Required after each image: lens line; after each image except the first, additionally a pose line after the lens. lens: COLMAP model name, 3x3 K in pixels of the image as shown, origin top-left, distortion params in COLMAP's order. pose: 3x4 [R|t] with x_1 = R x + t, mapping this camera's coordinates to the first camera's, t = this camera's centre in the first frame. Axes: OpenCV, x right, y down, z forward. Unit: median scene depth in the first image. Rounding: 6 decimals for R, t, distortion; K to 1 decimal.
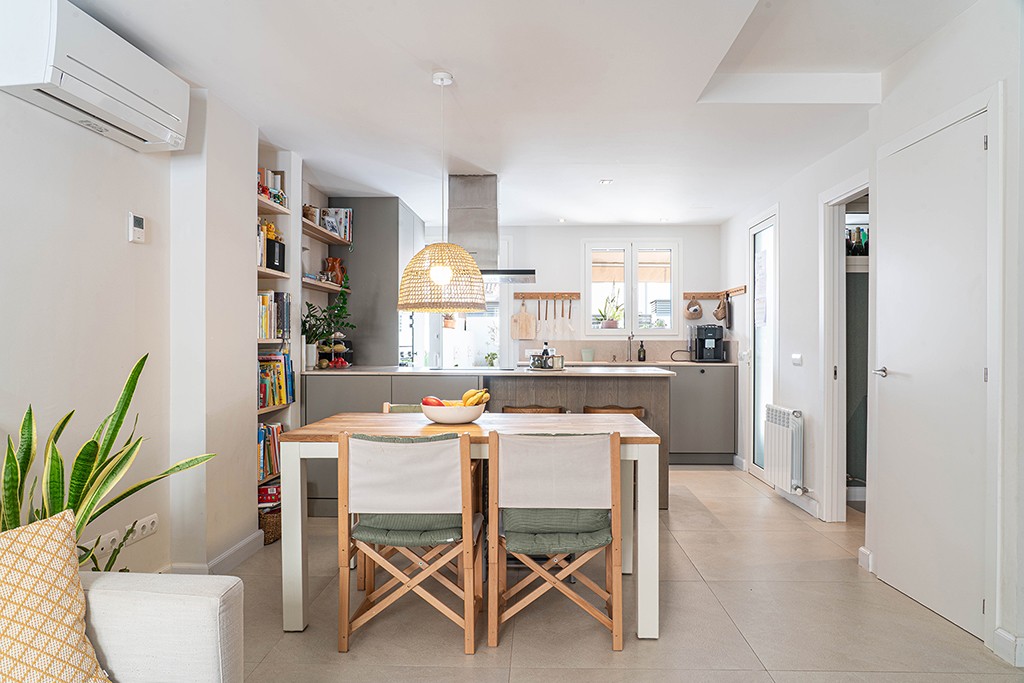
lens RADIAL K [[697.1, 0, 512.0], [0, 697.1, 341.5], [0, 0, 1]] dist [-0.006230, 0.002891]
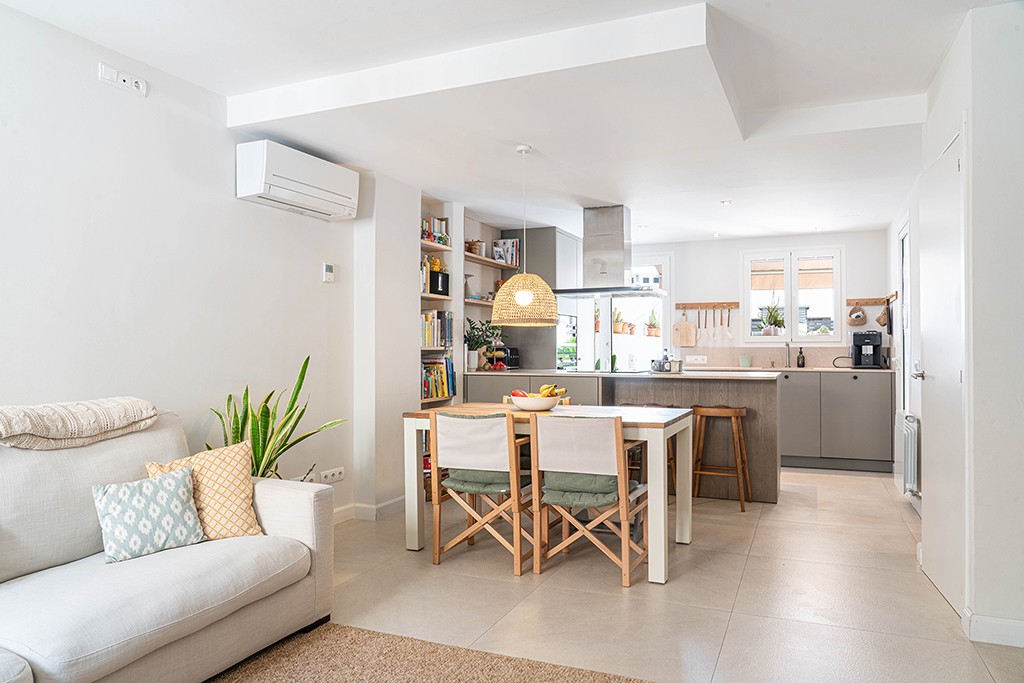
lens RADIAL K [[711.4, 0, 512.0], [0, 711.4, 341.5], [0, 0, 1]] dist [-0.005867, 0.001876]
pose [[0.929122, -0.006689, -0.369714, 0.274828], [0.002374, 0.999924, -0.012123, 0.002968], [0.369767, 0.010386, 0.929067, -0.189675]]
